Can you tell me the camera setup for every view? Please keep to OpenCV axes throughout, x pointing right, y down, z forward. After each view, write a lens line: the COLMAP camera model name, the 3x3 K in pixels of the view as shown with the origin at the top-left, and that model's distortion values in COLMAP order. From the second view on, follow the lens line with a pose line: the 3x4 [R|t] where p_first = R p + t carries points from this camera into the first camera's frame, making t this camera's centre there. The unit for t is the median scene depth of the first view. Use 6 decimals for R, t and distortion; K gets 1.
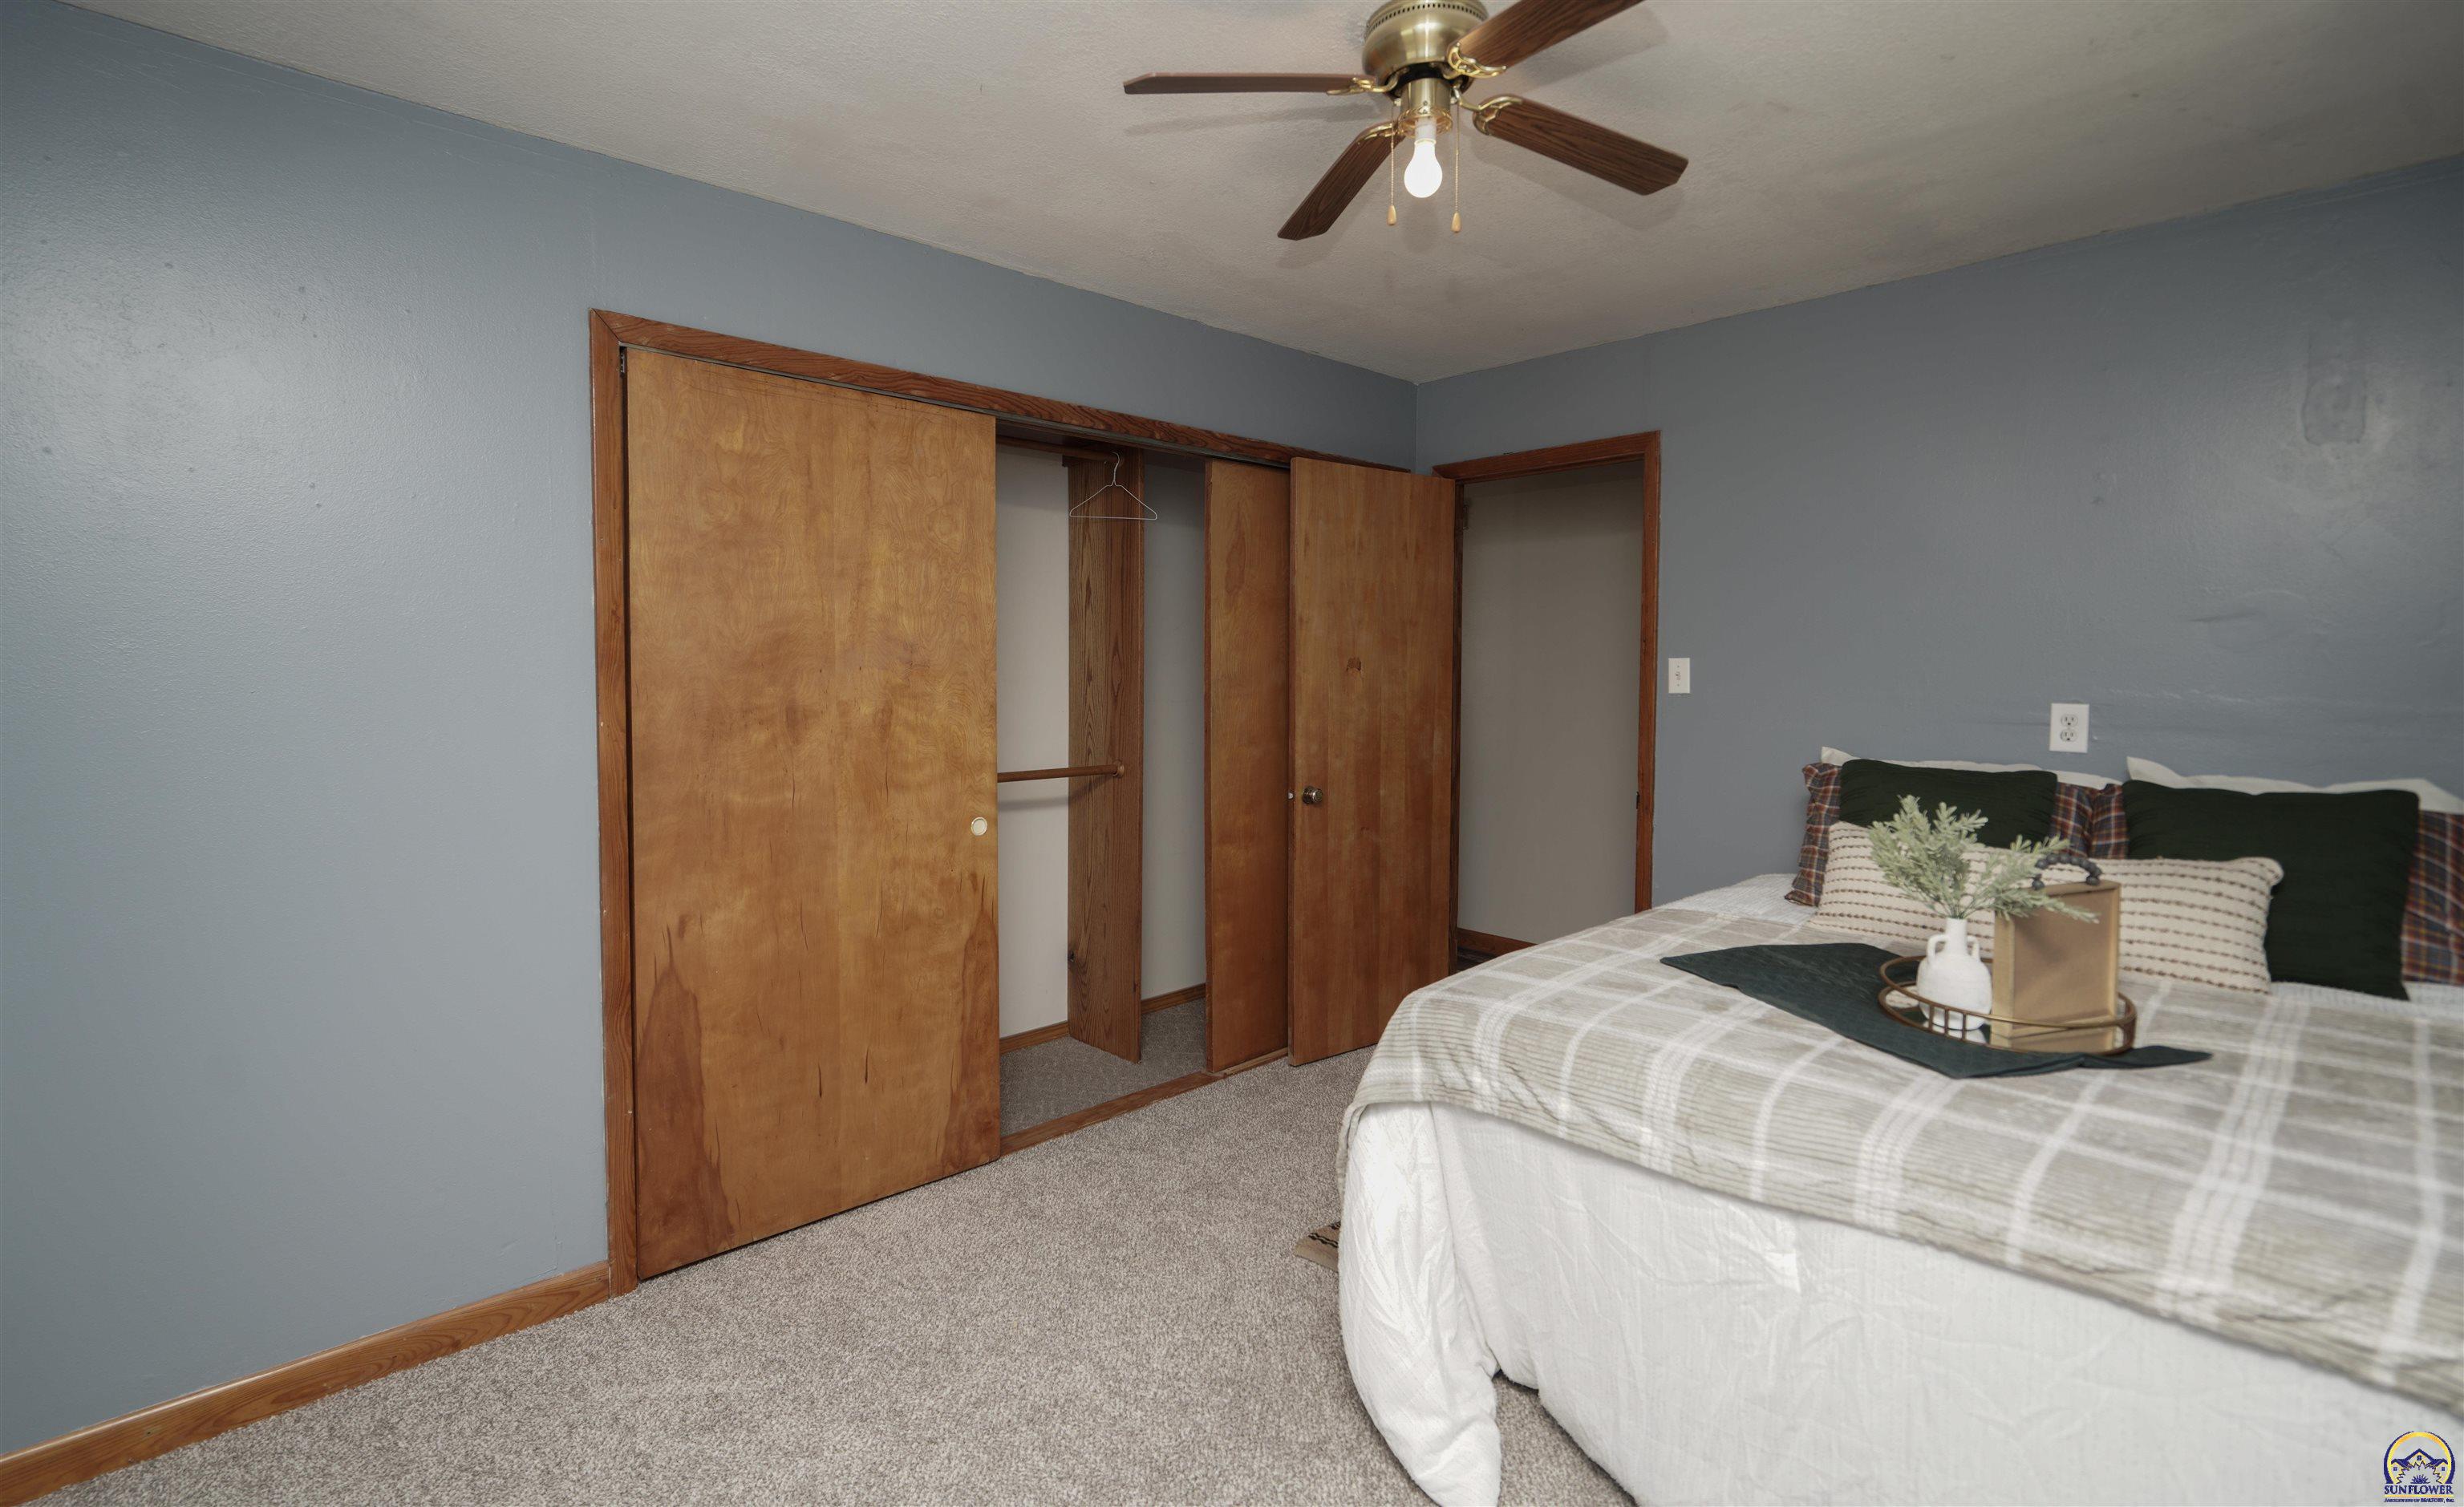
lens RADIAL K [[1259.6, 0, 1231.0], [0, 1259.6, 693.0], [0, 0, 1]] dist [0.001509, 0.002540]
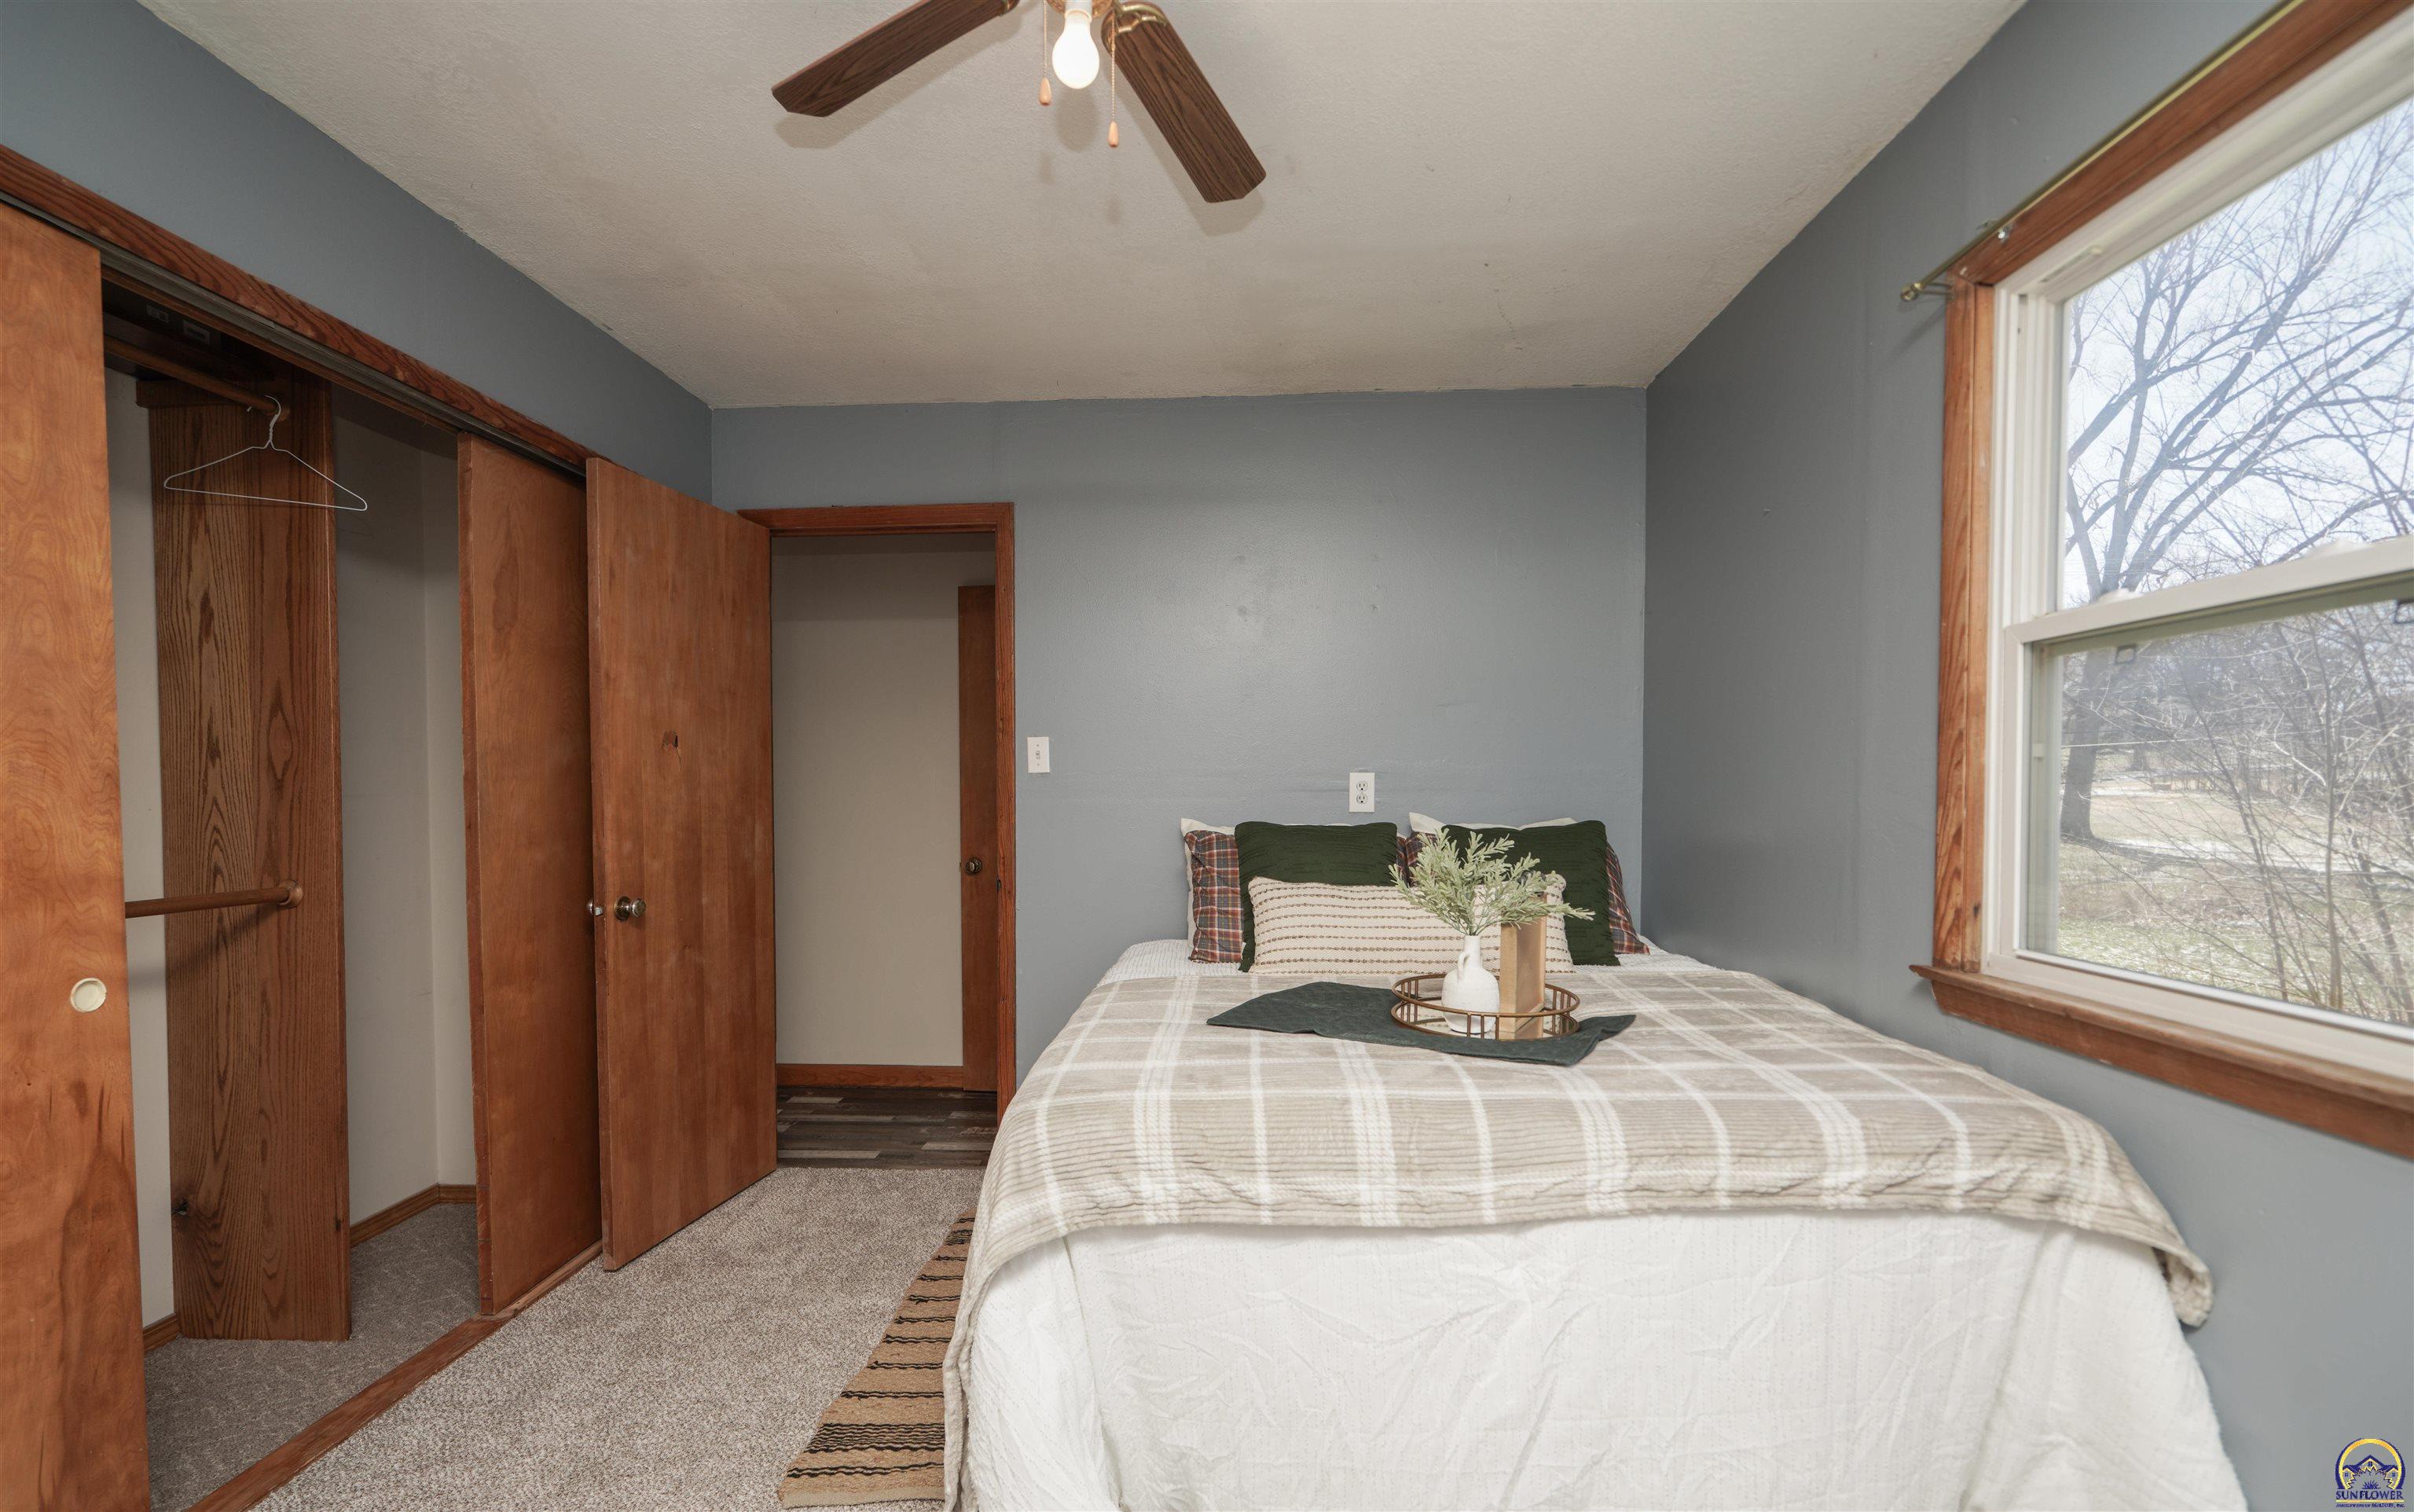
lens RADIAL K [[1147.5, 0, 1202.3], [0, 1147.5, 828.7], [0, 0, 1]] dist [0.002380, 0.001158]
pose [[0.697904, -0.027077, 0.715680, -0.200663], [0.033185, 0.999434, 0.005452, 0.043354], [-0.715422, 0.019945, 0.698408, 0.281812]]
